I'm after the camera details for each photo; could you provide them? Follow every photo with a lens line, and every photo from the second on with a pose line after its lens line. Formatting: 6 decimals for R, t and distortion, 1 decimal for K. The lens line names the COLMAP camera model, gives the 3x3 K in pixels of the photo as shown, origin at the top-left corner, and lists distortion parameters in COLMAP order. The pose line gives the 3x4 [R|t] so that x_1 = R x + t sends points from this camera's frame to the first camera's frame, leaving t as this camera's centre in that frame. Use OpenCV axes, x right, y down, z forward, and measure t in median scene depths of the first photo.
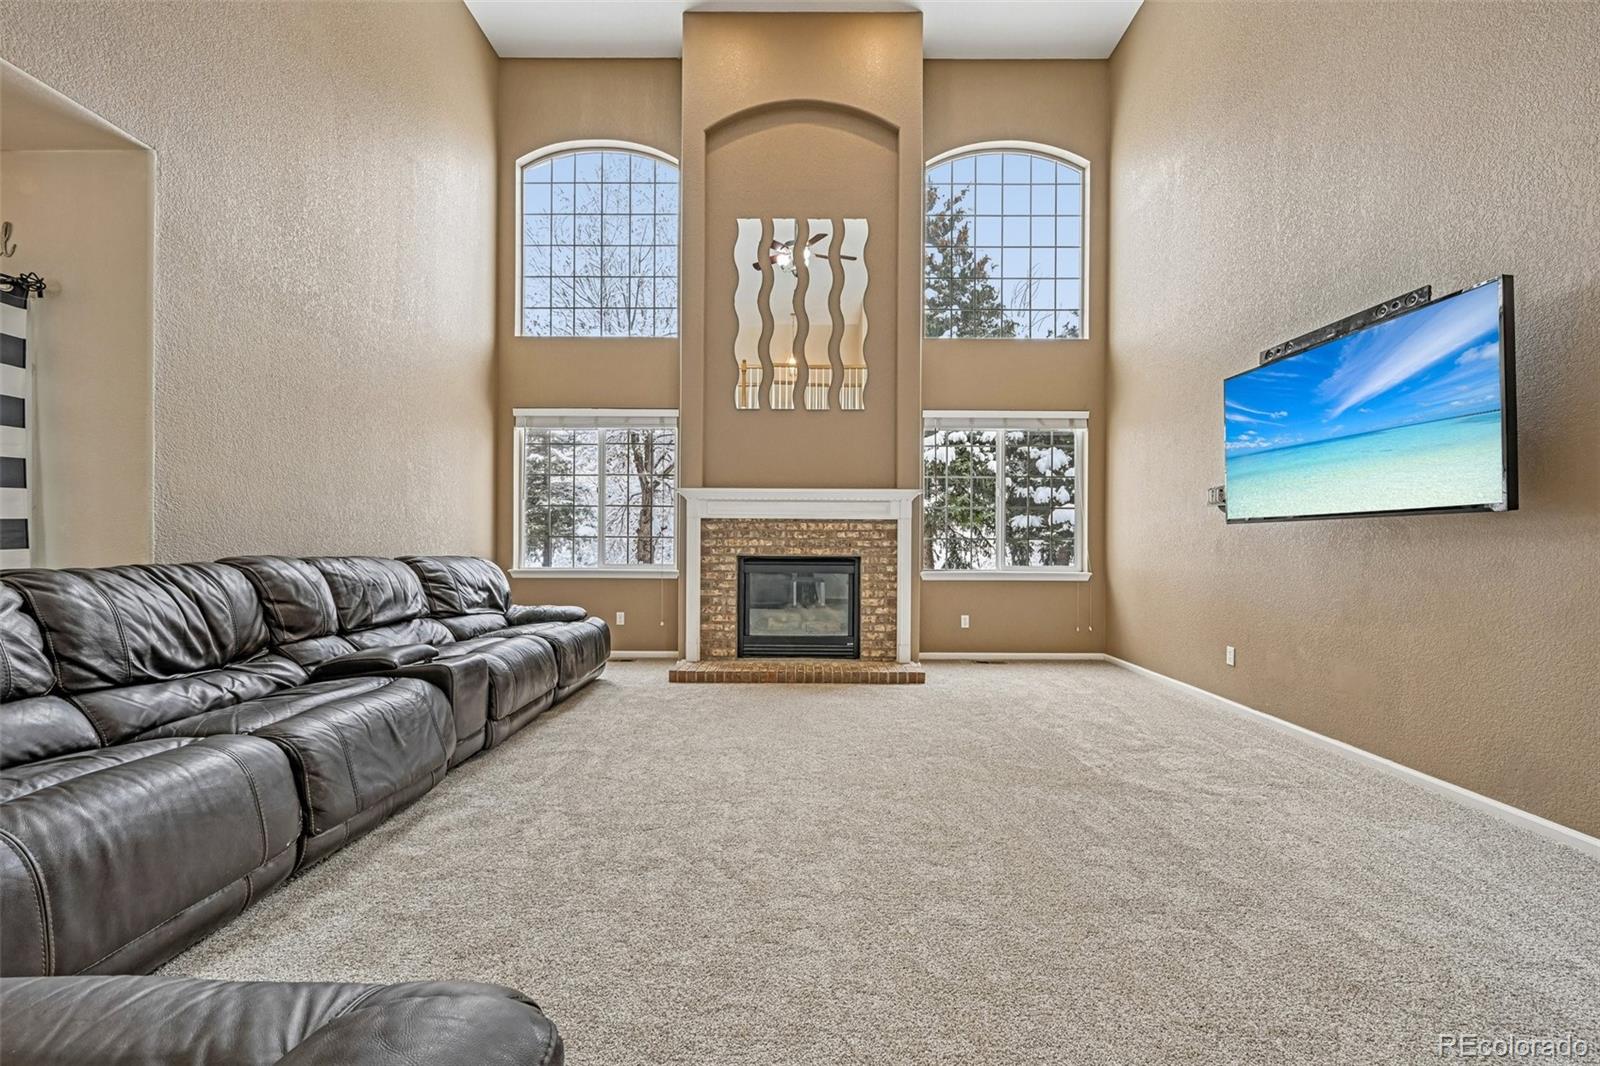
lens RADIAL K [[638.0, 0, 808.8], [0, 638.0, 536.9], [0, 0, 1]] dist [0.000382, -0.000097]
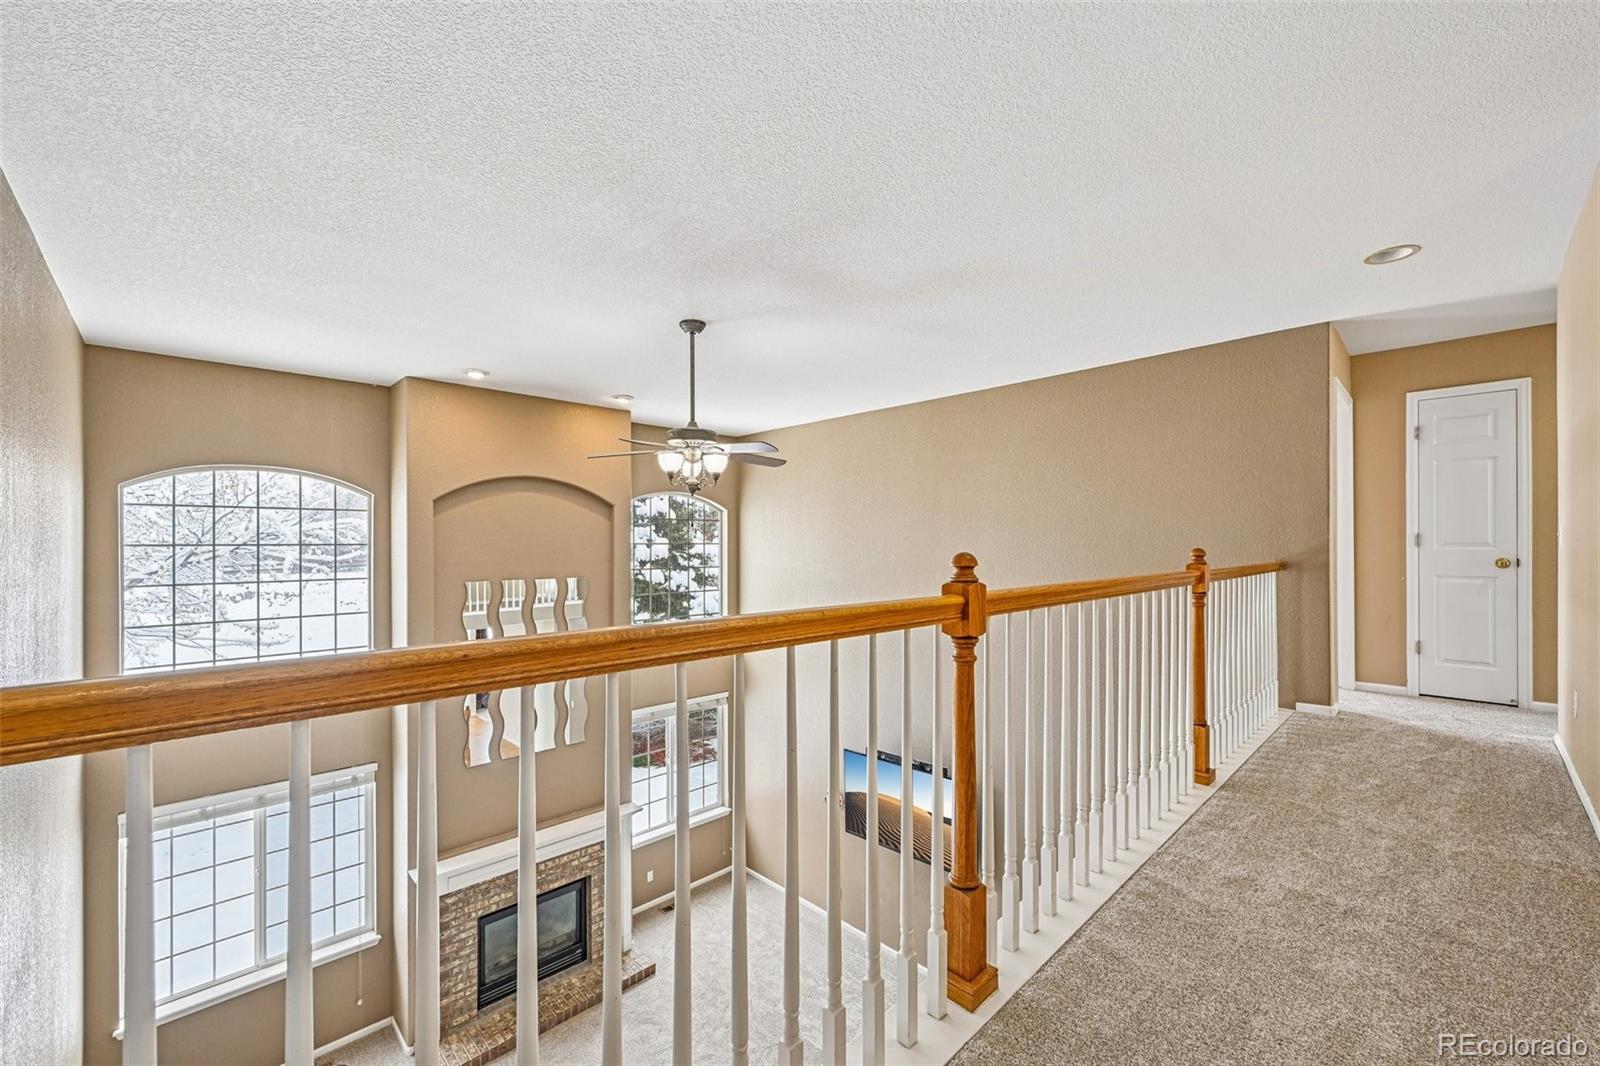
lens RADIAL K [[638.0, 0, 808.8], [0, 638.0, 536.9], [0, 0, 1]] dist [0.000382, -0.000097]
pose [[0.713497, -0.001634, 0.700656, -0.461156], [0.004052, 0.999990, -0.001795, -0.596583], [-0.700646, 0.004120, 0.713497, -0.134264]]
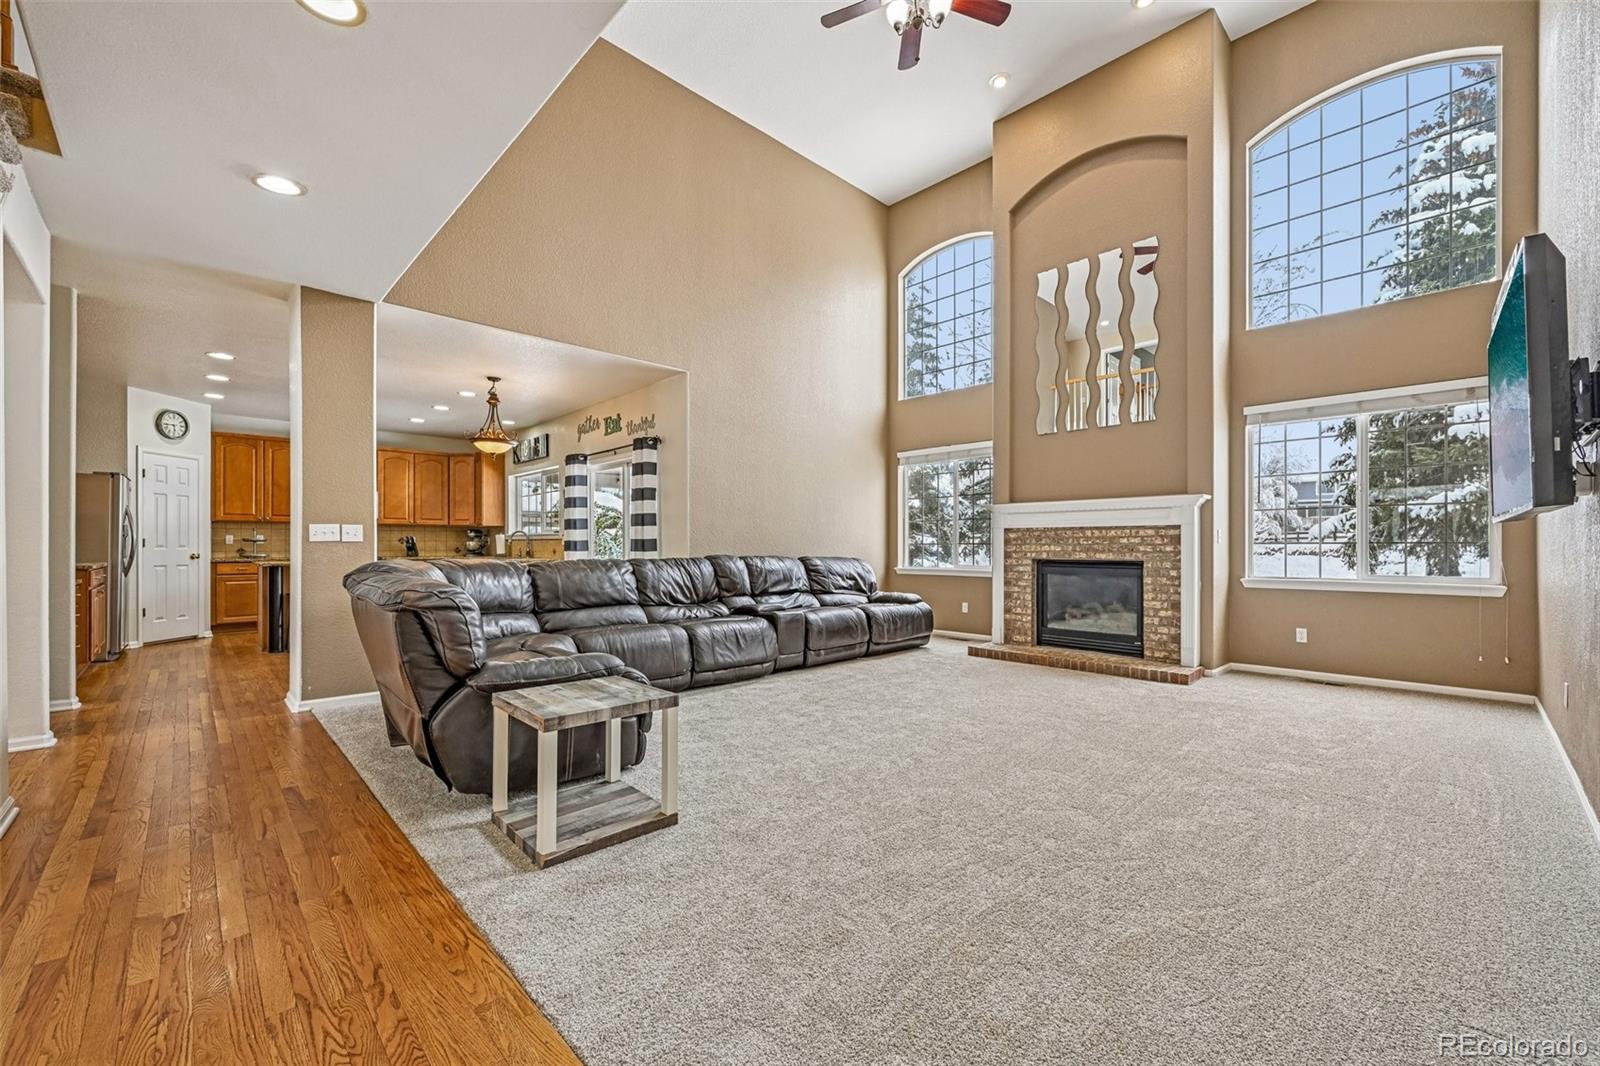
lens RADIAL K [[638.0, 0, 808.8], [0, 638.0, 536.9], [0, 0, 1]] dist [0.000382, -0.000097]
pose [[0.703264, -0.015021, -0.710770, 0.444891], [0.008339, 0.999882, -0.012880, 0.000137], [0.710880, 0.003131, 0.703307, -0.137871]]
